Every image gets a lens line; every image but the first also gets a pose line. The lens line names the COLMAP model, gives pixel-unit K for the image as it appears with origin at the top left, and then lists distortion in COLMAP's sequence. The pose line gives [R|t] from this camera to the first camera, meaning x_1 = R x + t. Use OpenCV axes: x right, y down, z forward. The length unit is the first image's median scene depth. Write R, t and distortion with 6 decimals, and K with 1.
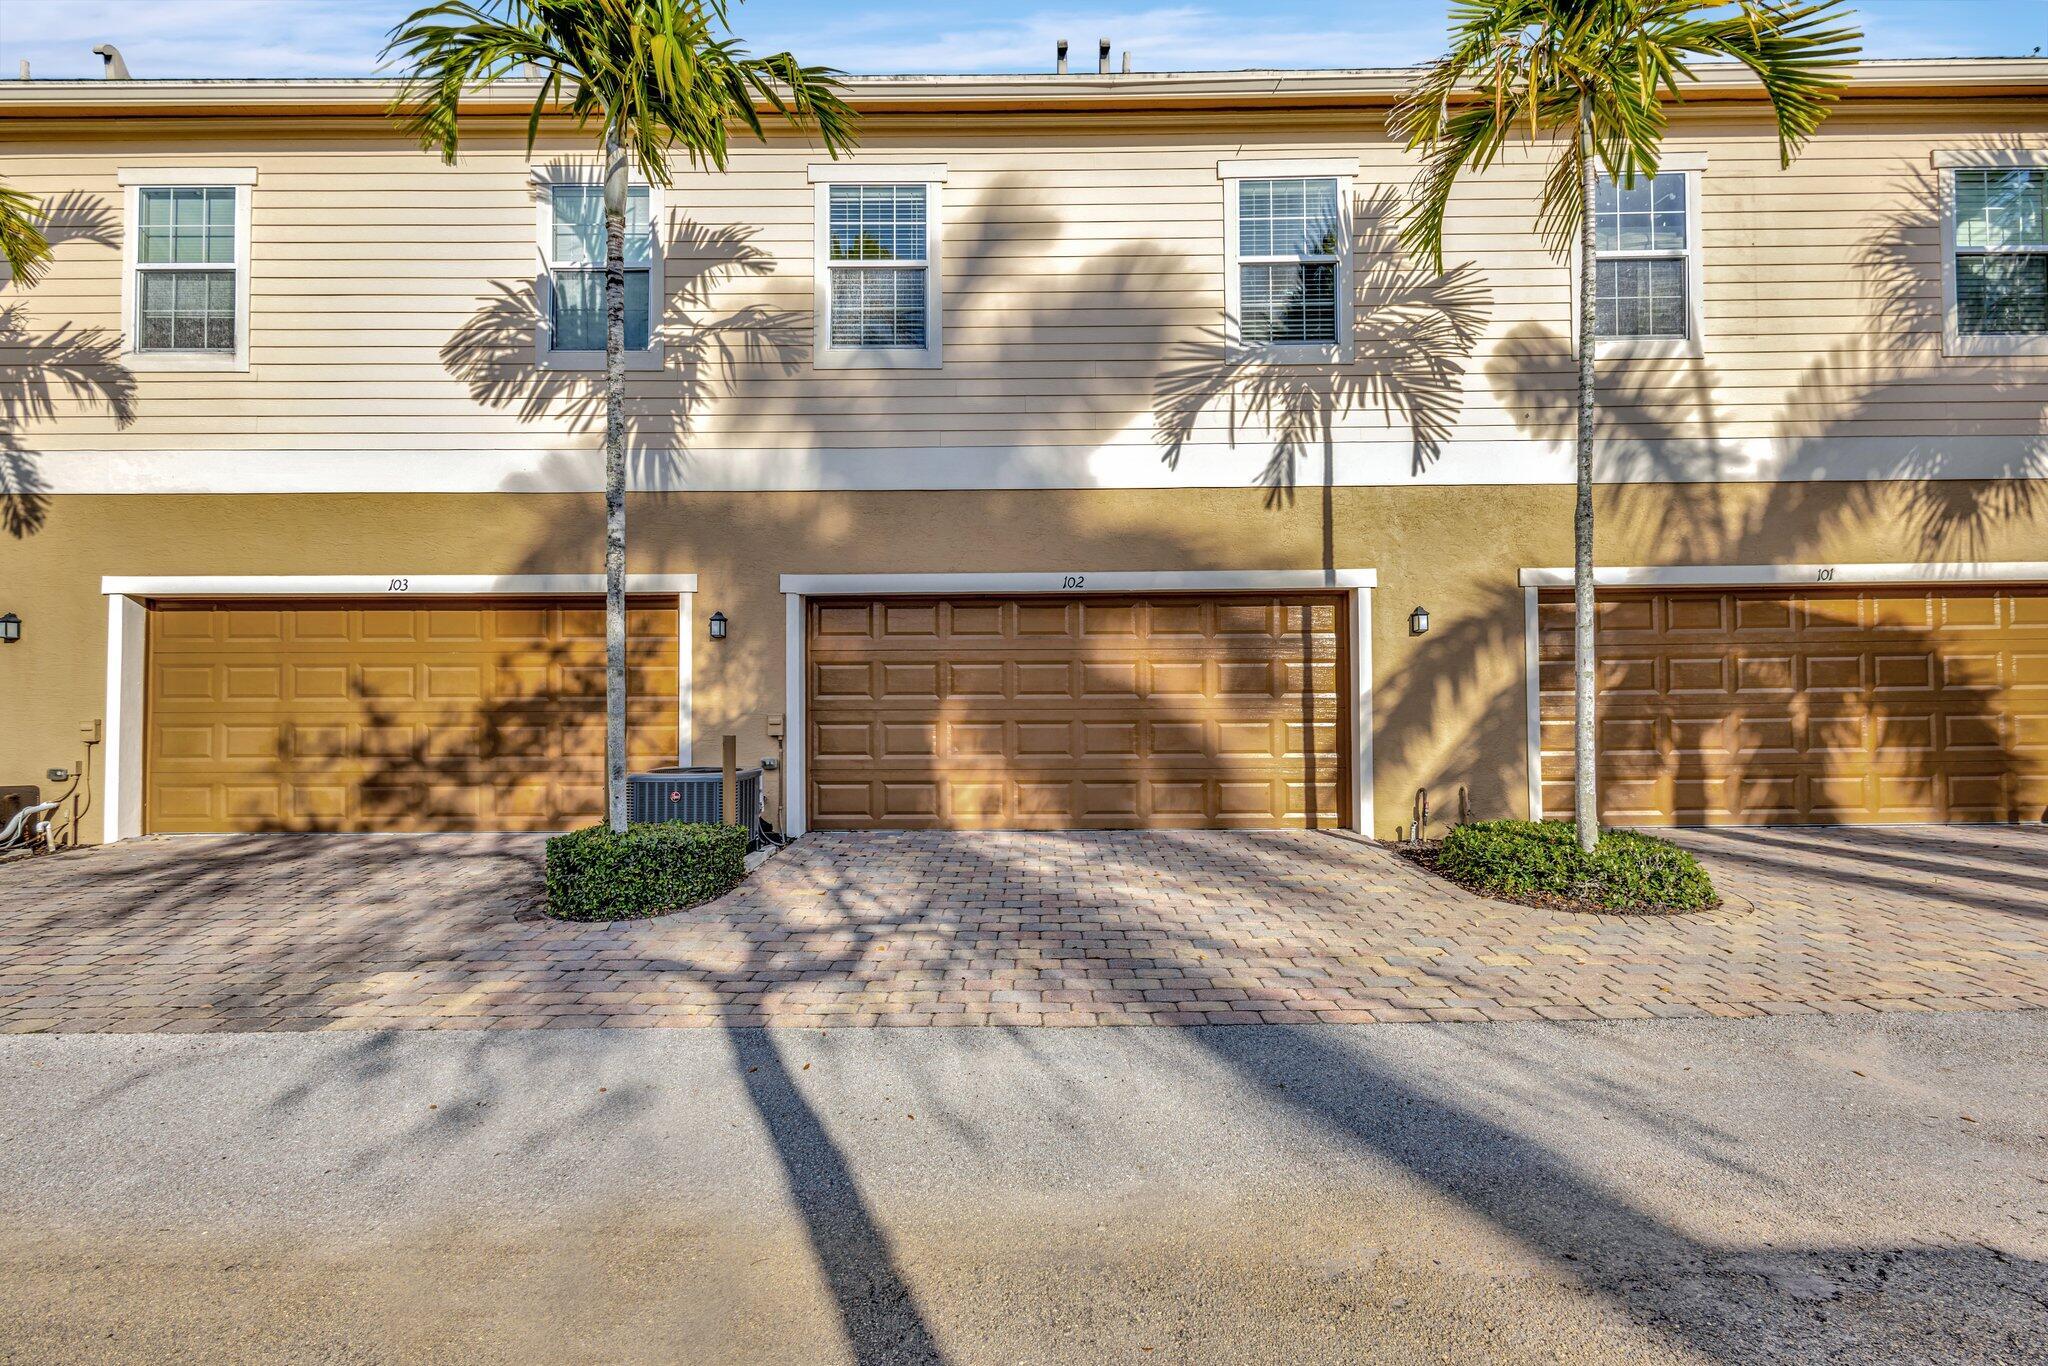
lens RADIAL K [[943.3, 0, 1024.0], [0, 943.3, 683.0], [0, 0, 1]] dist [0.001783, 0.000215]
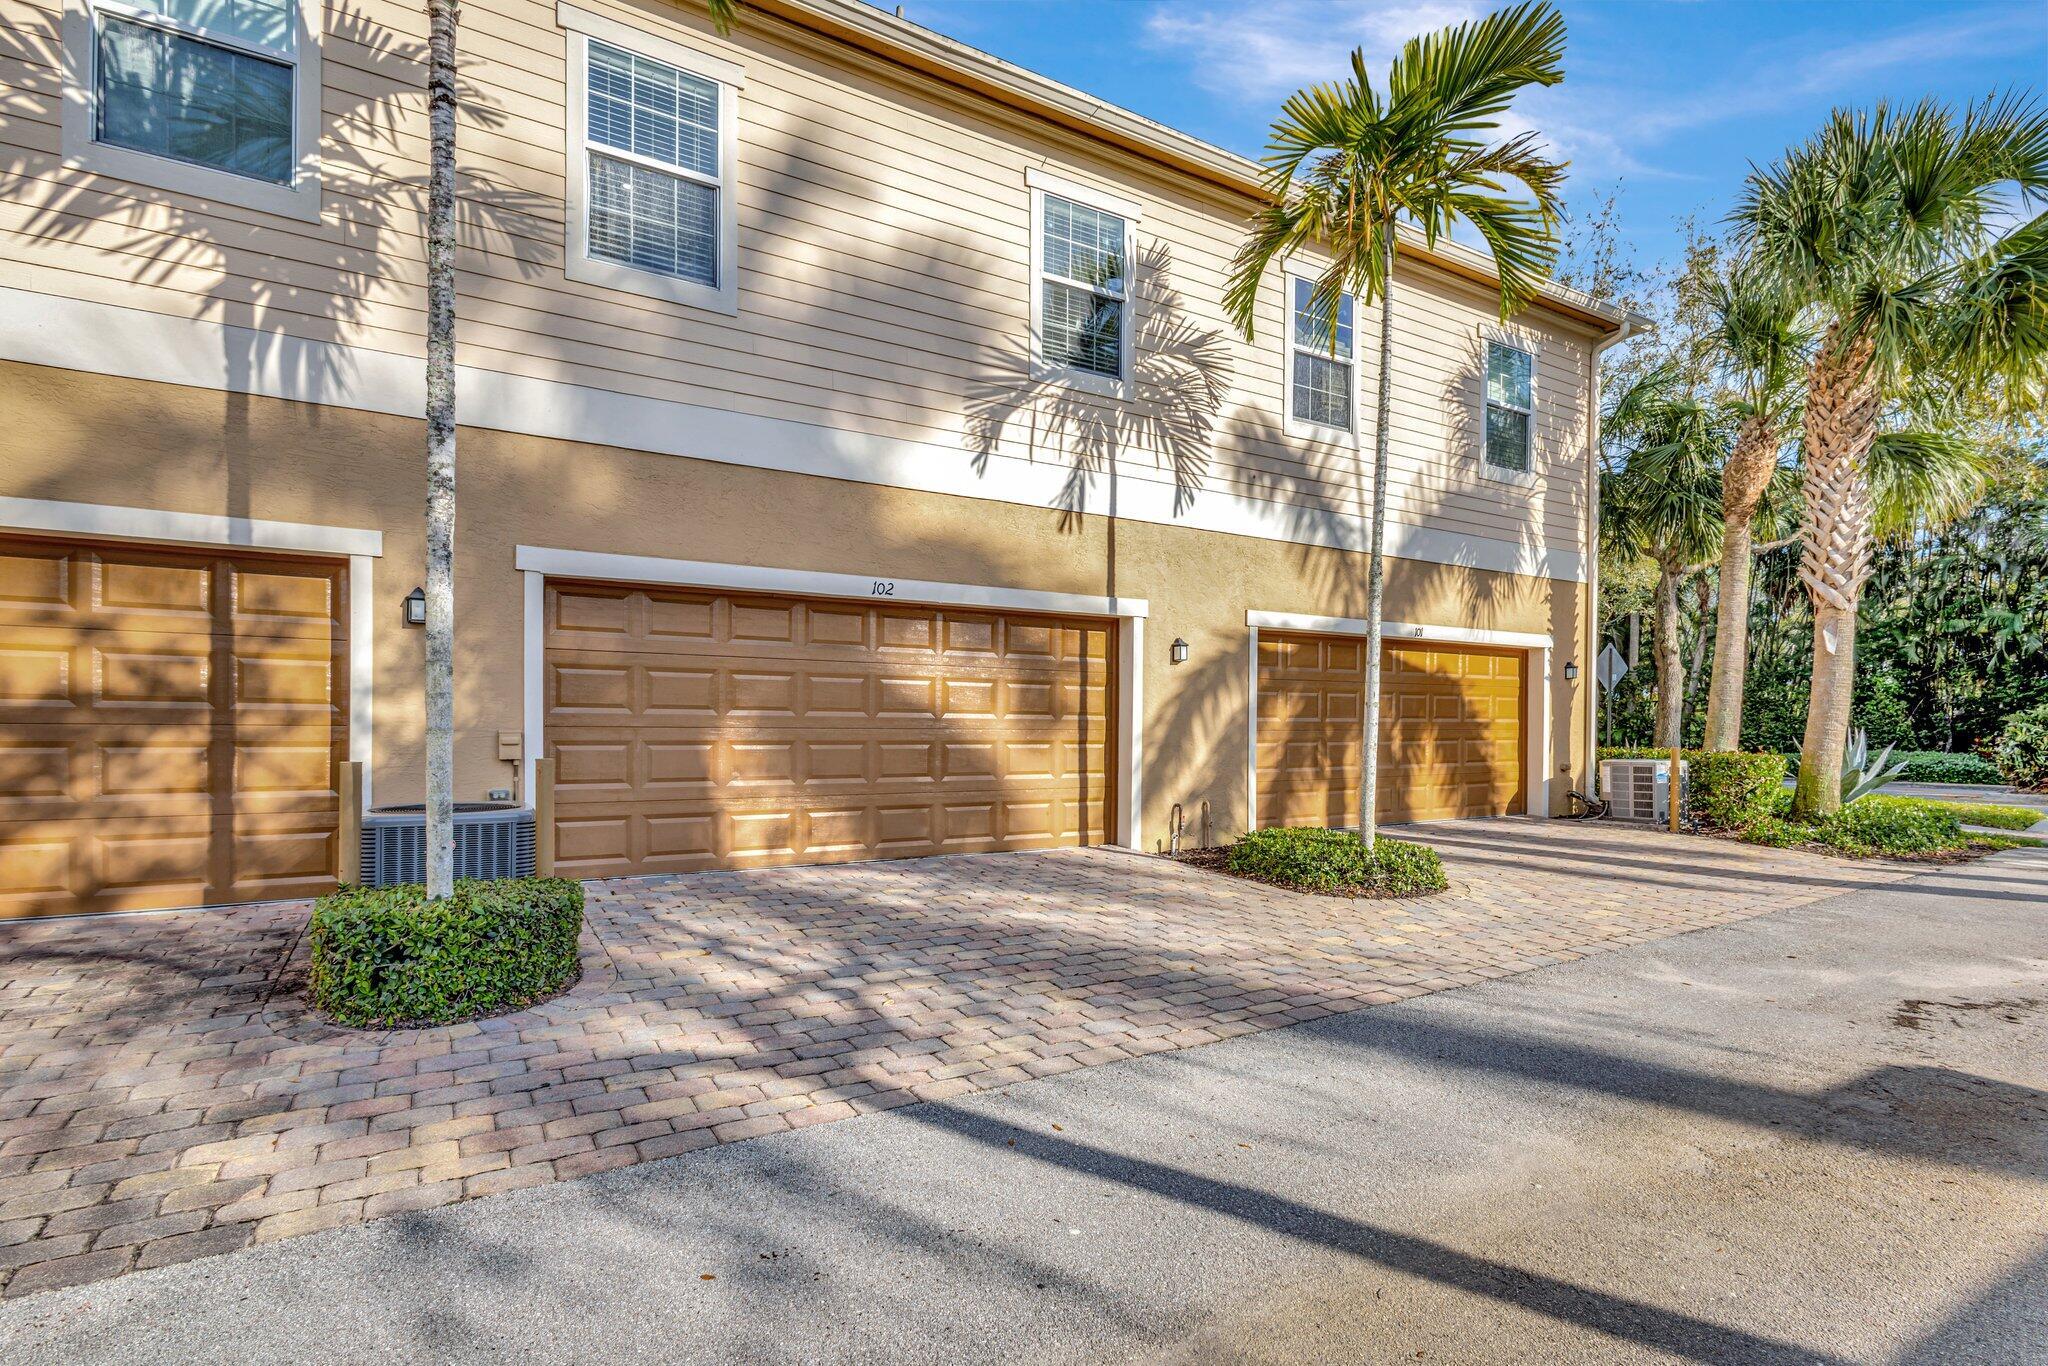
lens RADIAL K [[1011.1, 0, 1025.7], [0, 1011.1, 736.1], [0, 0, 1]] dist [0.001581, 0.000659]
pose [[0.843255, 0.006881, 0.537470, -0.350993], [-0.024935, 0.999342, 0.026327, 0.005741], [-0.536936, -0.035602, 0.842872, 0.101173]]
